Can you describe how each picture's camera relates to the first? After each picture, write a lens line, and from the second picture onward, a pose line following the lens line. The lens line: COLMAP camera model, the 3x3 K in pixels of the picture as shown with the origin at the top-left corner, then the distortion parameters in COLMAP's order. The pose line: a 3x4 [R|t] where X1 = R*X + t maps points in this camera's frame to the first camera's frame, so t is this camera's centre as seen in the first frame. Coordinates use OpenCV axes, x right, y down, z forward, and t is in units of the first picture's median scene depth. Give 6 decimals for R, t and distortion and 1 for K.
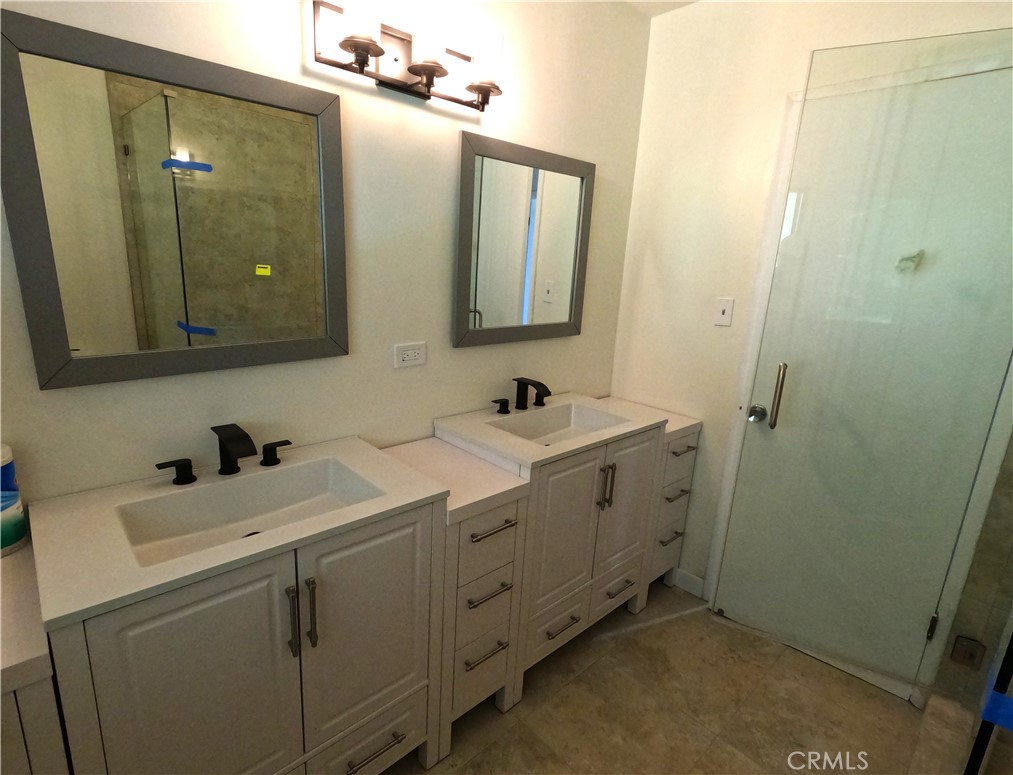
lens RADIAL K [[504.6, 0, 506.5], [0, 504.6, 387.5], [0, 0, 1]] dist [0.004454, 0.000858]
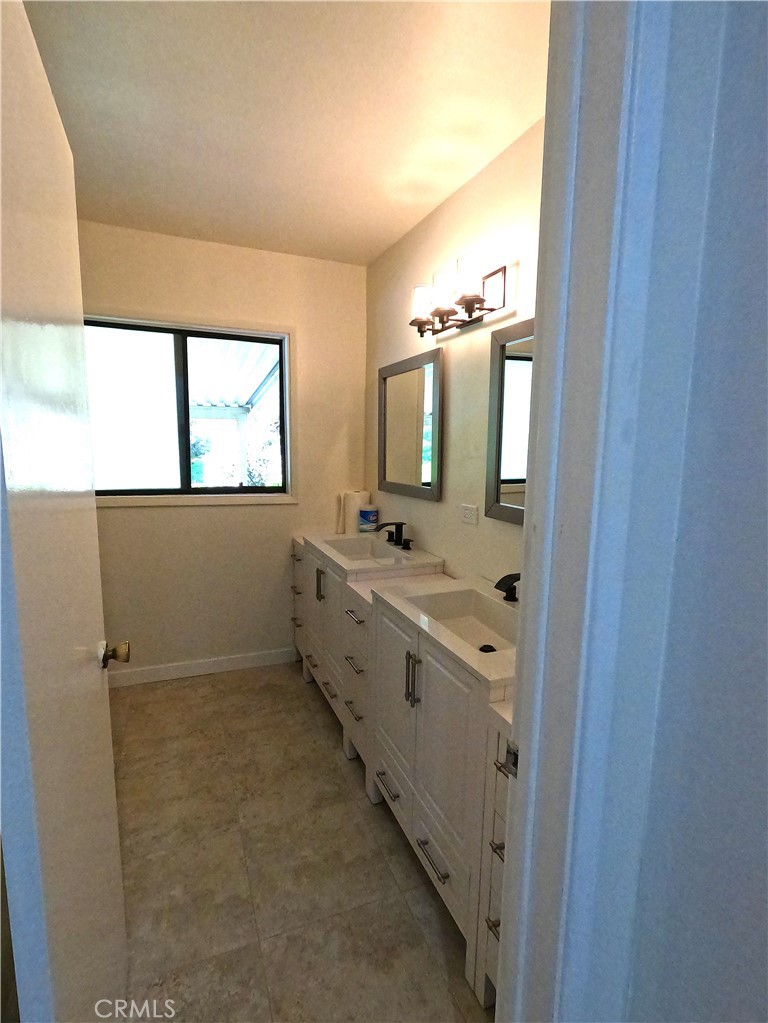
lens RADIAL K [[510.8, 0, 384.0], [0, 510.8, 511.5], [0, 0, 1]] dist [-0.001762, -0.000144]
pose [[-0.355679, 0.064936, -0.932350, 1.135564], [-0.252519, 0.953804, 0.162763, -0.234502], [0.899848, 0.293327, -0.322850, 1.277427]]
